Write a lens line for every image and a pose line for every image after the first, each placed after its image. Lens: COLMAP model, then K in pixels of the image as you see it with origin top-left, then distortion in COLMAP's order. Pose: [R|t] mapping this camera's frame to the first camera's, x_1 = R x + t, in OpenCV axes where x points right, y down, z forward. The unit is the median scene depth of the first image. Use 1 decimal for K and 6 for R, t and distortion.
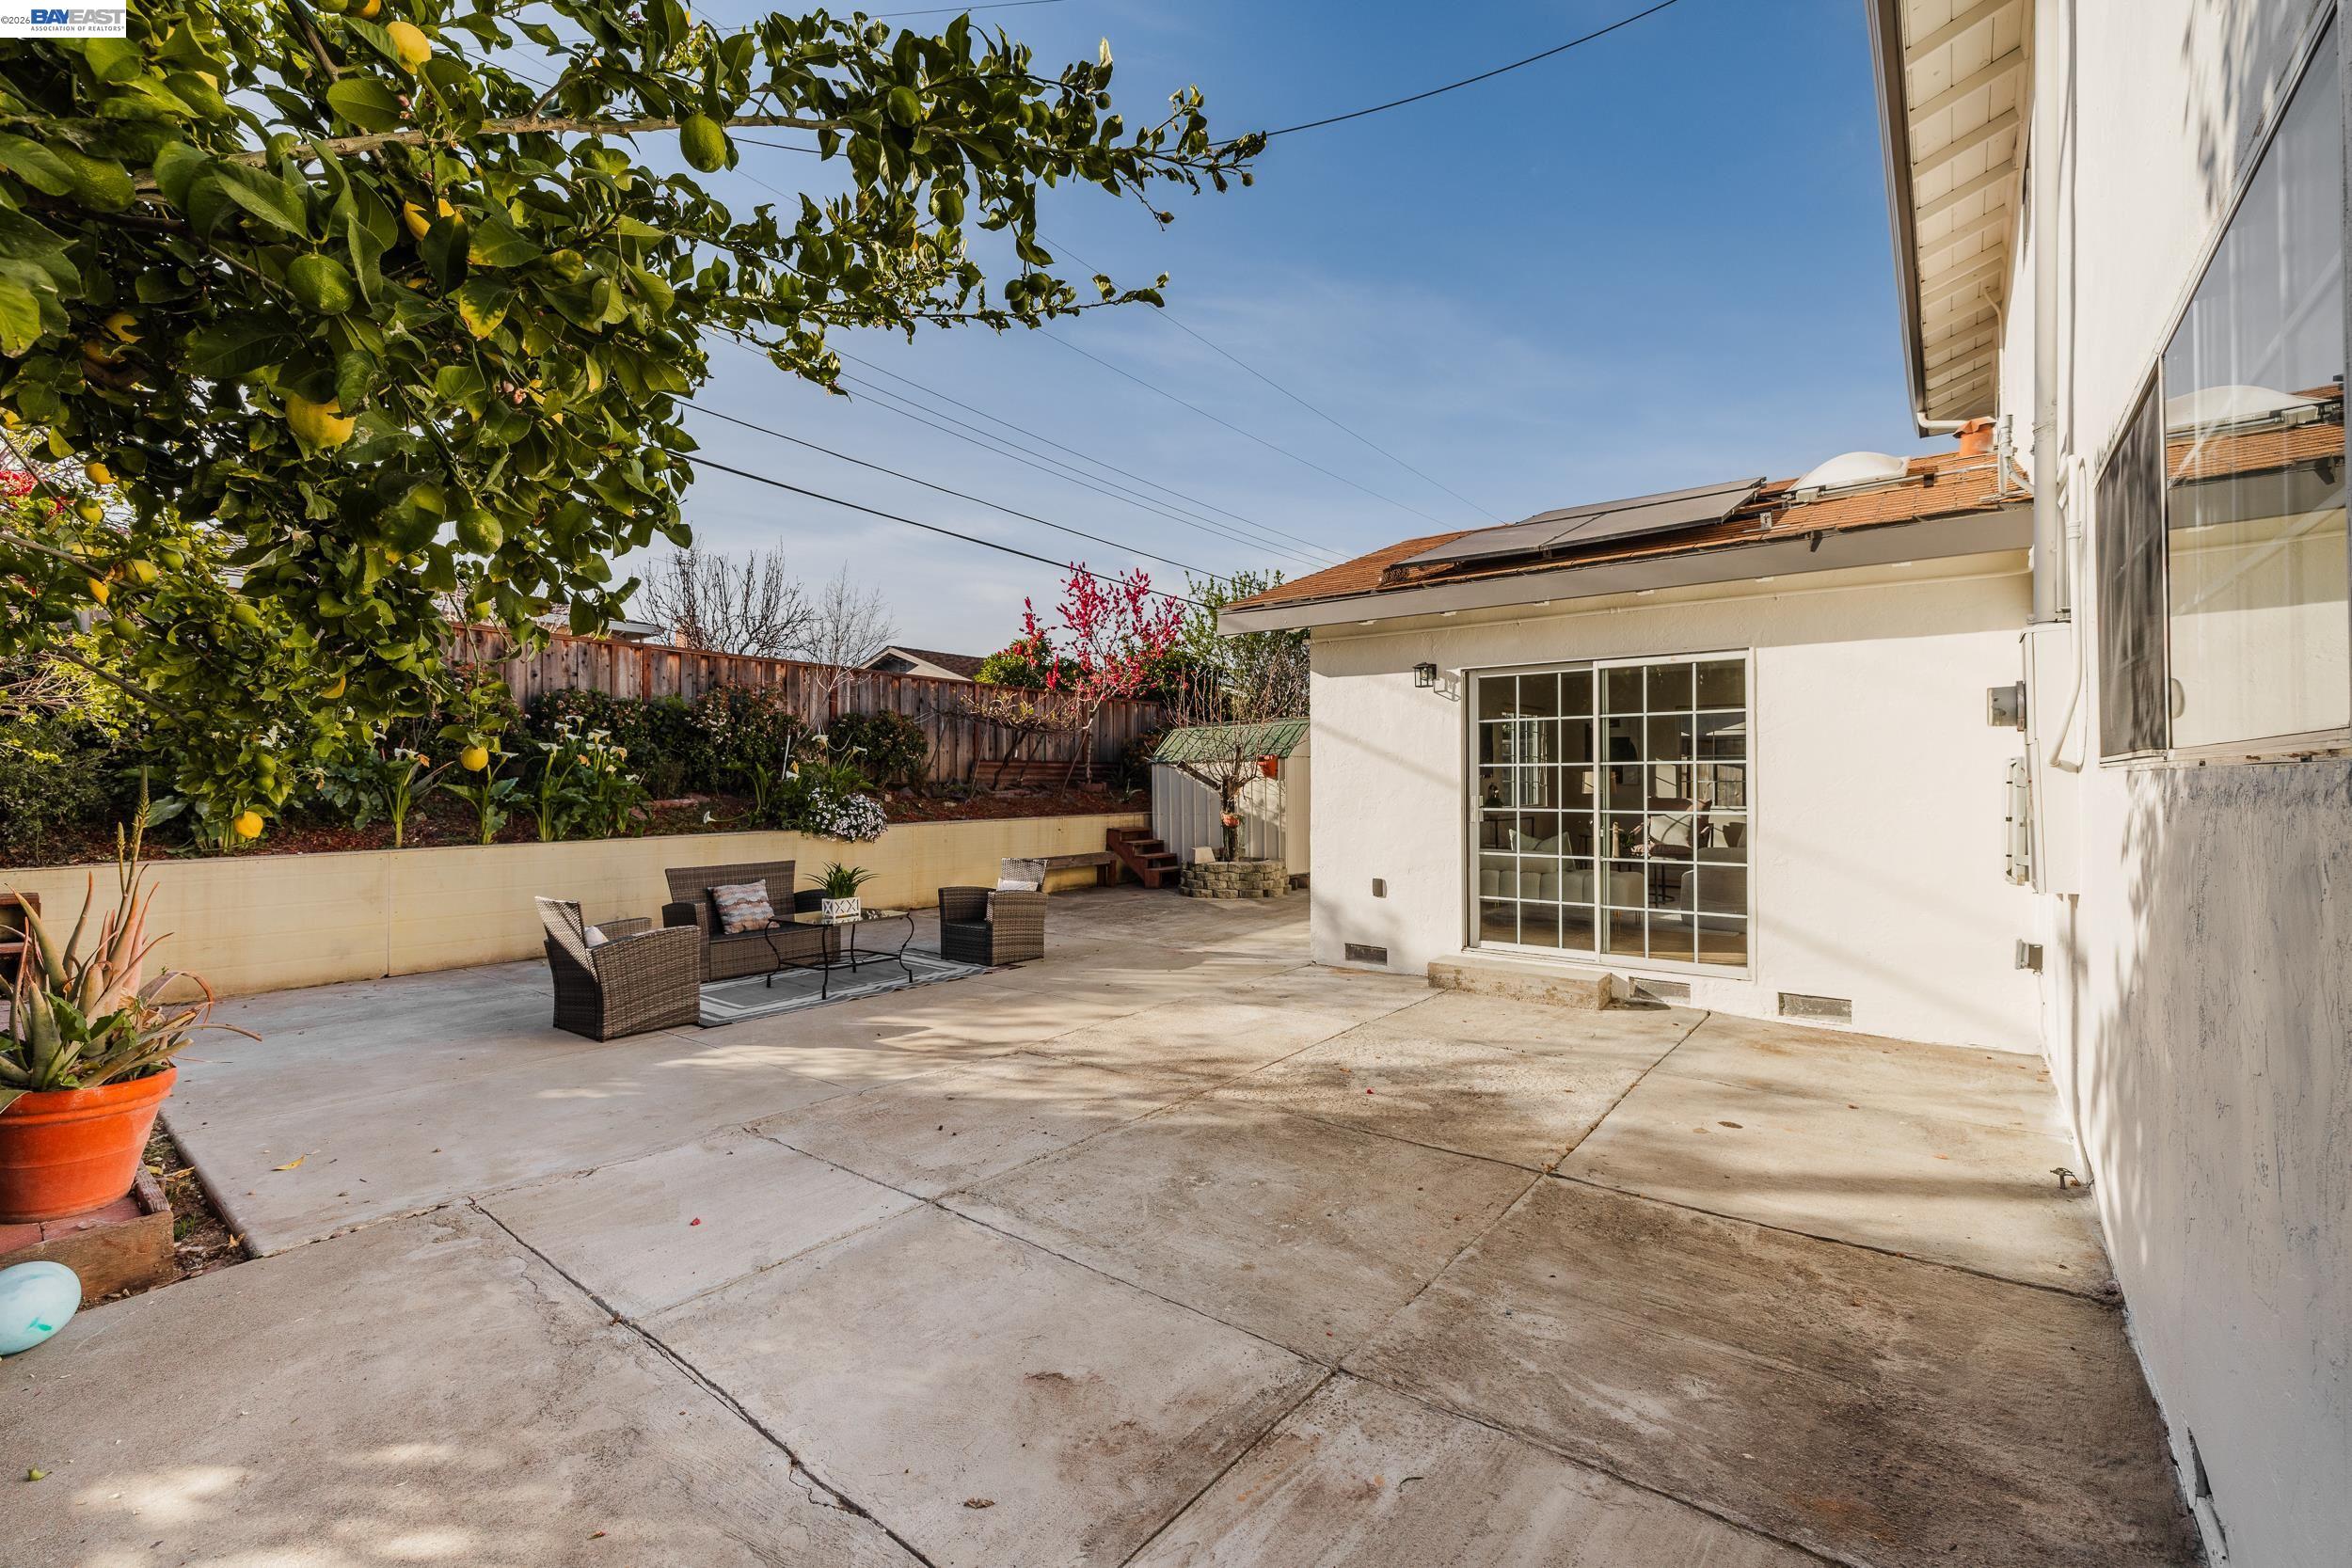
lens RADIAL K [[1000.8, 0, 1176.0], [0, 1000.8, 784.0], [0, 0, 1]] dist [-0.000209, -0.000018]
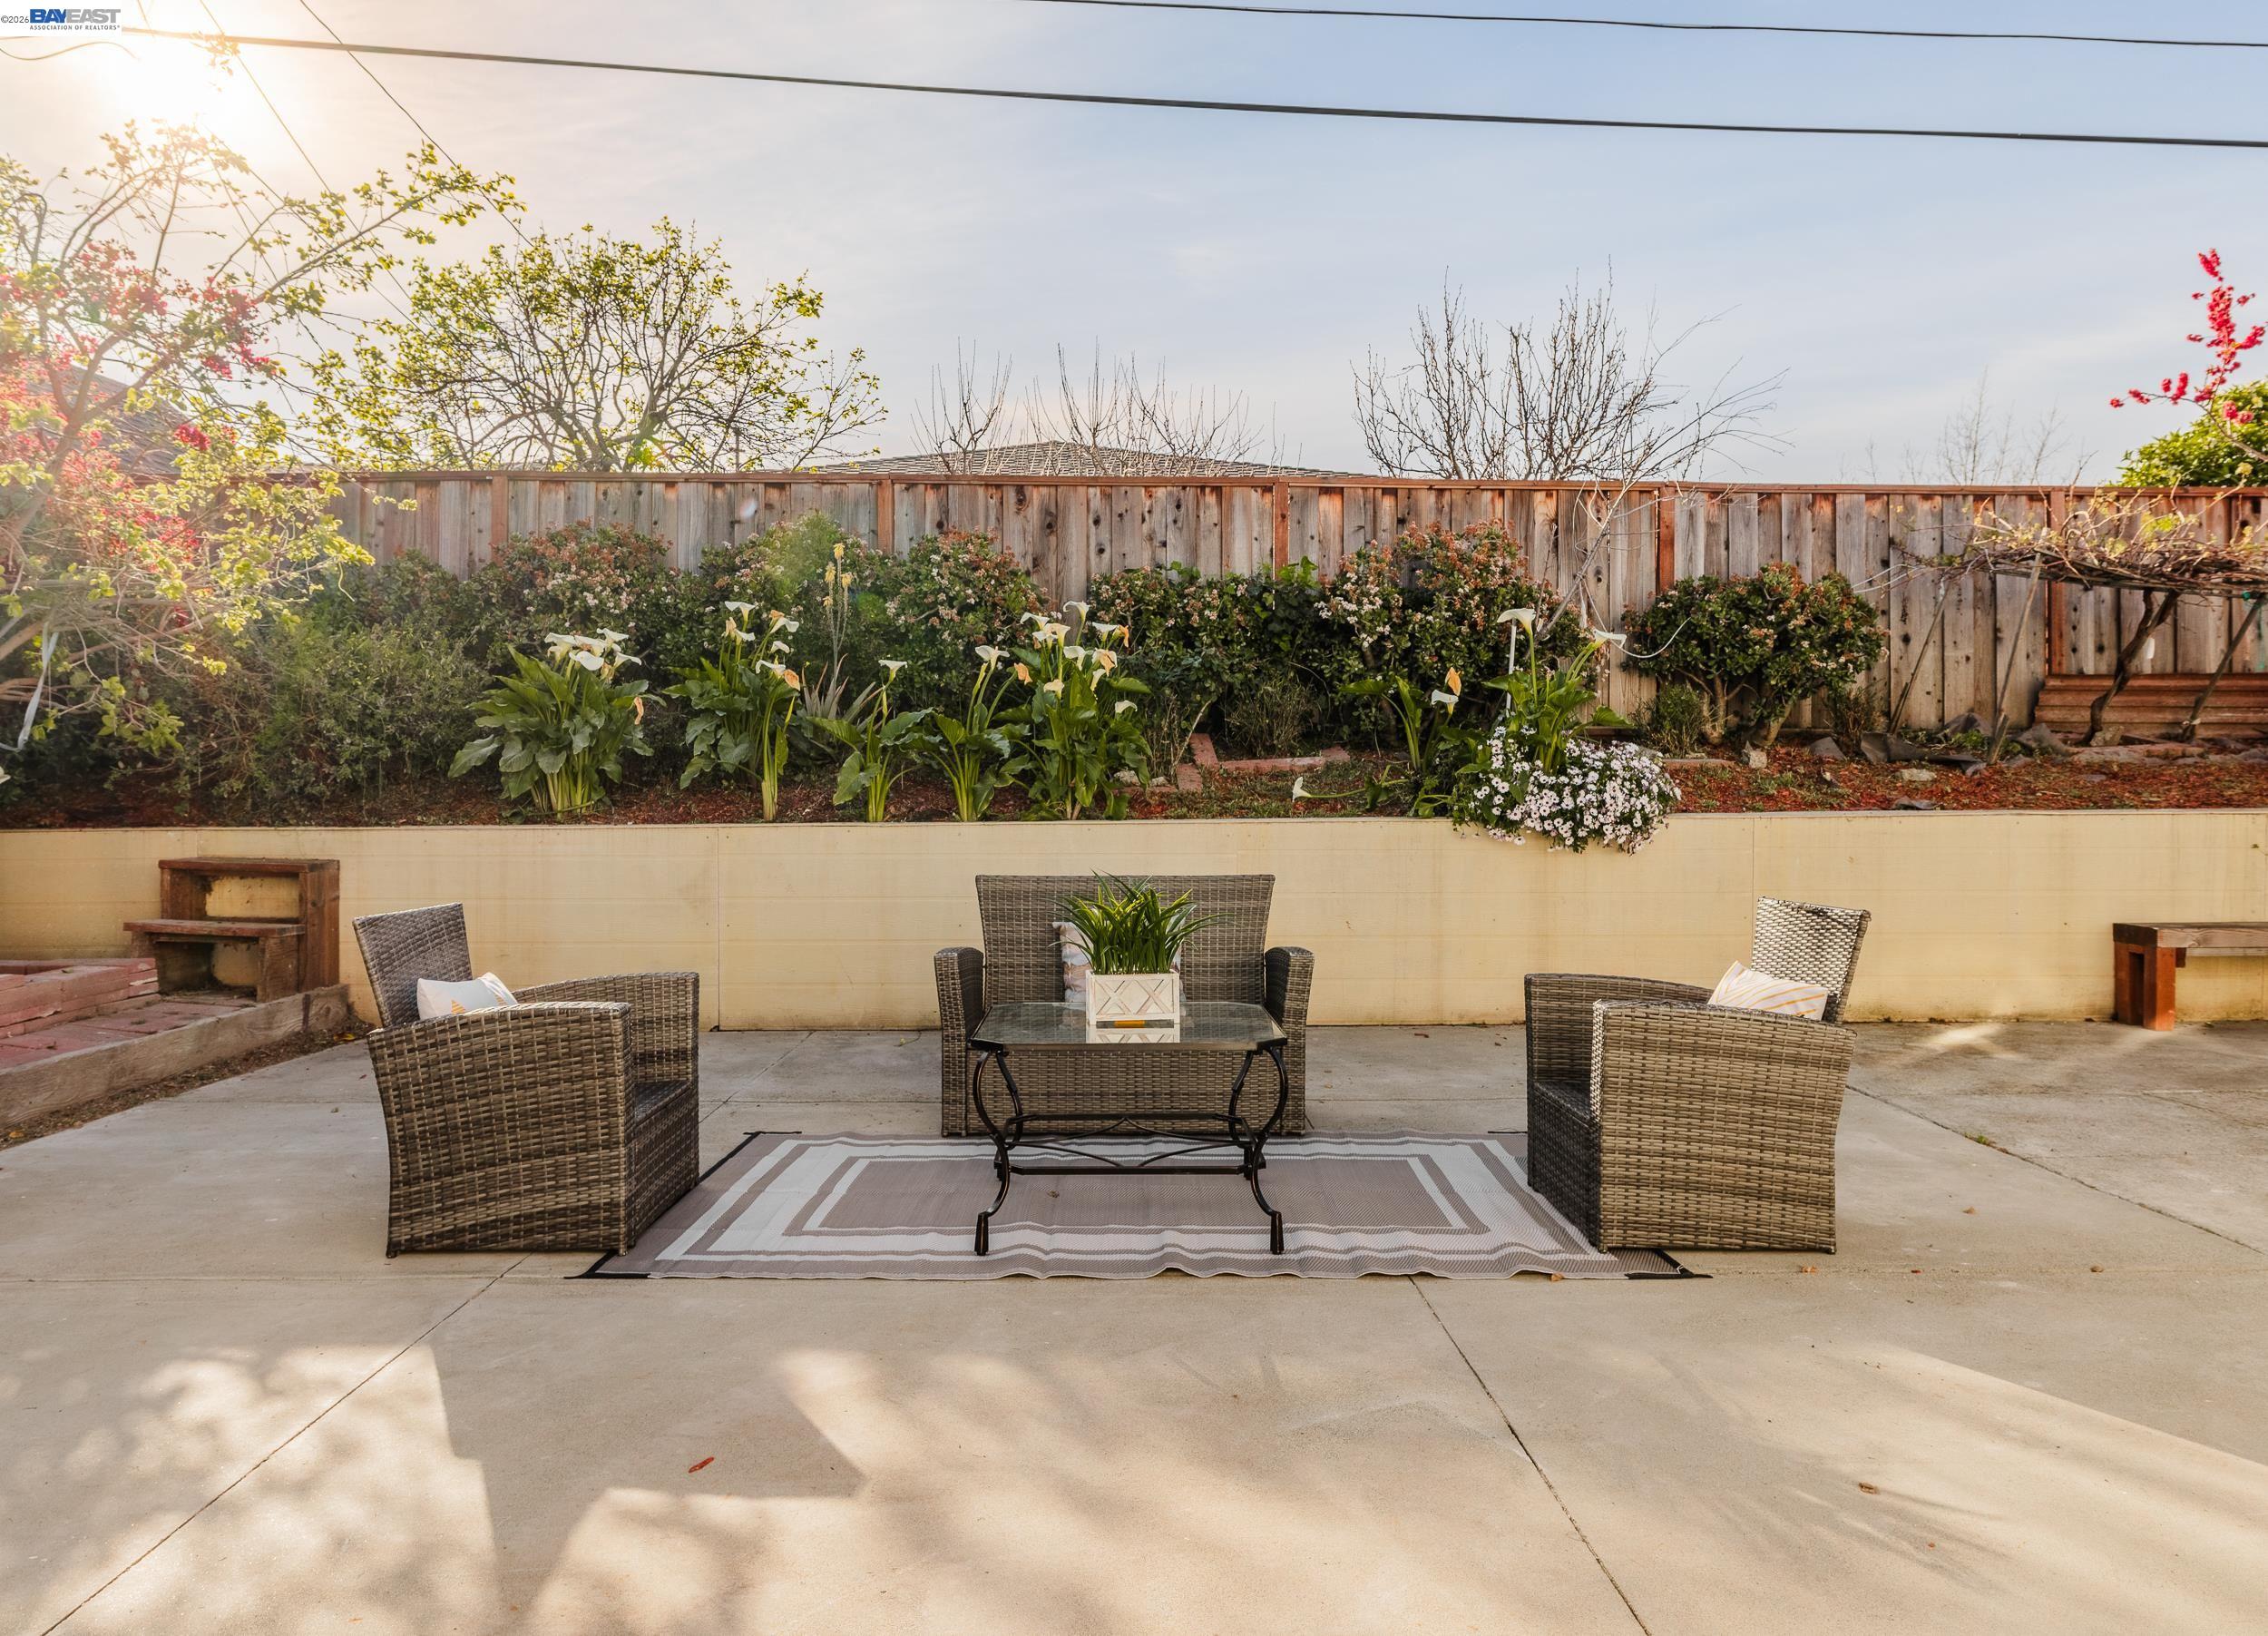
lens RADIAL K [[1481.9, 0, 1136.0], [0, 1481.9, 773.8], [0, 0, 1]] dist [0.008186, 0.002398]
pose [[0.622236, -0.004463, -0.782817, 0.063897], [-0.001357, 0.999976, -0.006780, 0.030311], [0.782829, 0.005281, 0.622215, 0.455536]]
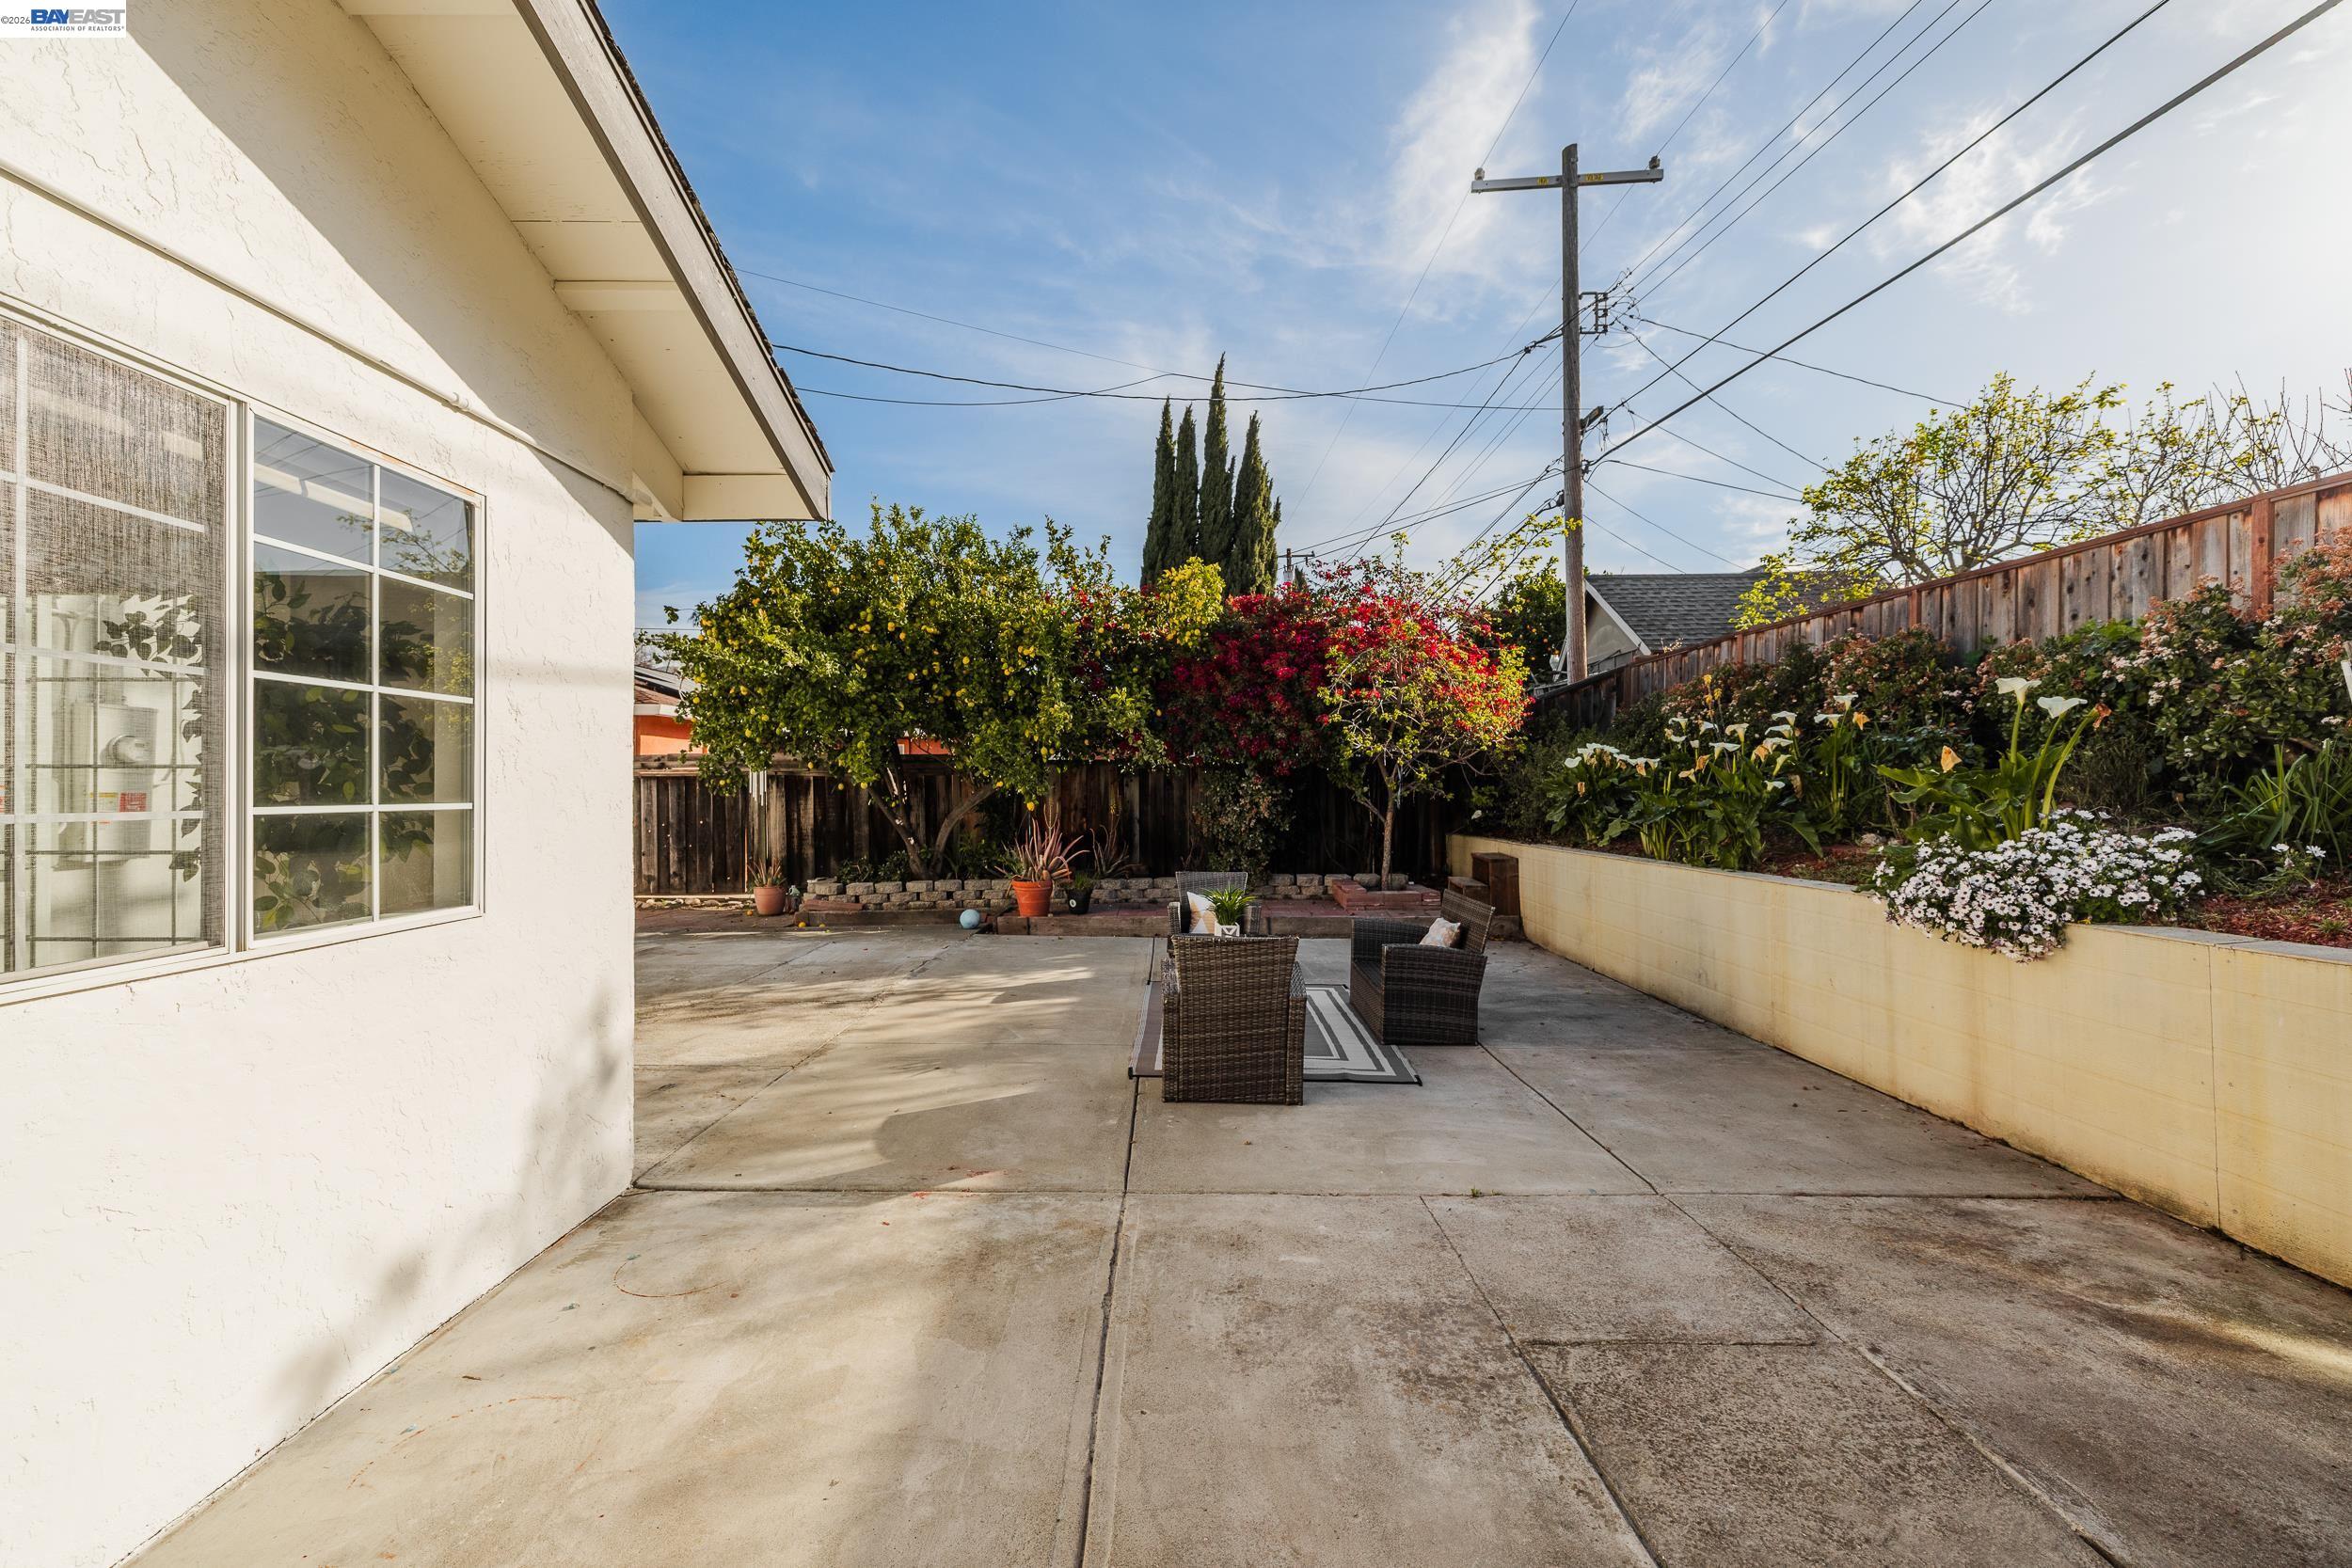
lens RADIAL K [[1000.8, 0, 1176.0], [0, 1000.8, 784.0], [0, 0, 1]] dist [-0.000209, -0.000018]
pose [[-0.780893, -0.001699, -0.624662, 0.169207], [-0.002003, 0.999998, -0.000216, -0.004227], [0.624662, 0.001082, -0.780895, 1.110894]]
